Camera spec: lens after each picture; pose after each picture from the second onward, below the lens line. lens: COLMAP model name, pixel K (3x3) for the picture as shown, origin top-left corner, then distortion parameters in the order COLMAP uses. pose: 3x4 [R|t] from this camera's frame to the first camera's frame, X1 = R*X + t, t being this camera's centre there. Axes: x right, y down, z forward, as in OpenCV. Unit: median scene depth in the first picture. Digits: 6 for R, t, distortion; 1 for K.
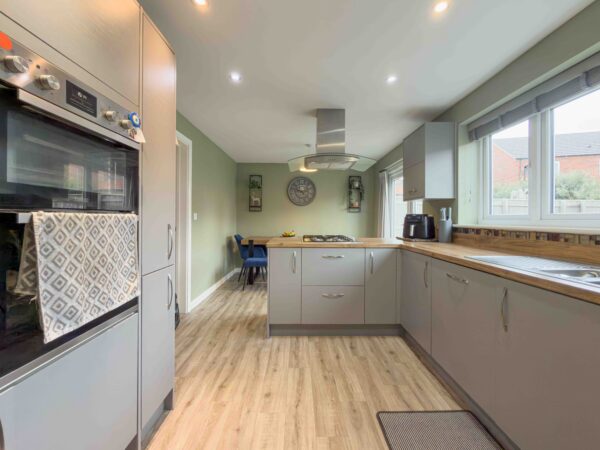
lens RADIAL K [[240.9, 0, 299.3], [0, 240.9, 209.7], [0, 0, 1]] dist [-0.000965, -0.000034]
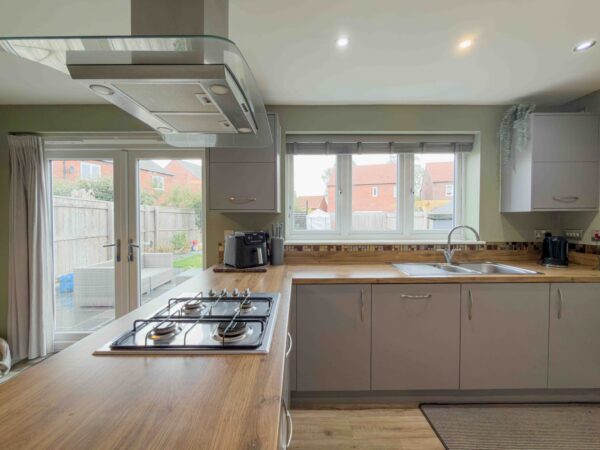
lens RADIAL K [[248.5, 0, 301.0], [0, 248.5, 223.6], [0, 0, 1]] dist [-0.001906, -0.000384]
pose [[0.003105, -0.026925, 0.999633, -0.349238], [-0.031747, 0.999131, 0.027010, -0.043846], [-0.999491, -0.031819, 0.002248, 1.156152]]
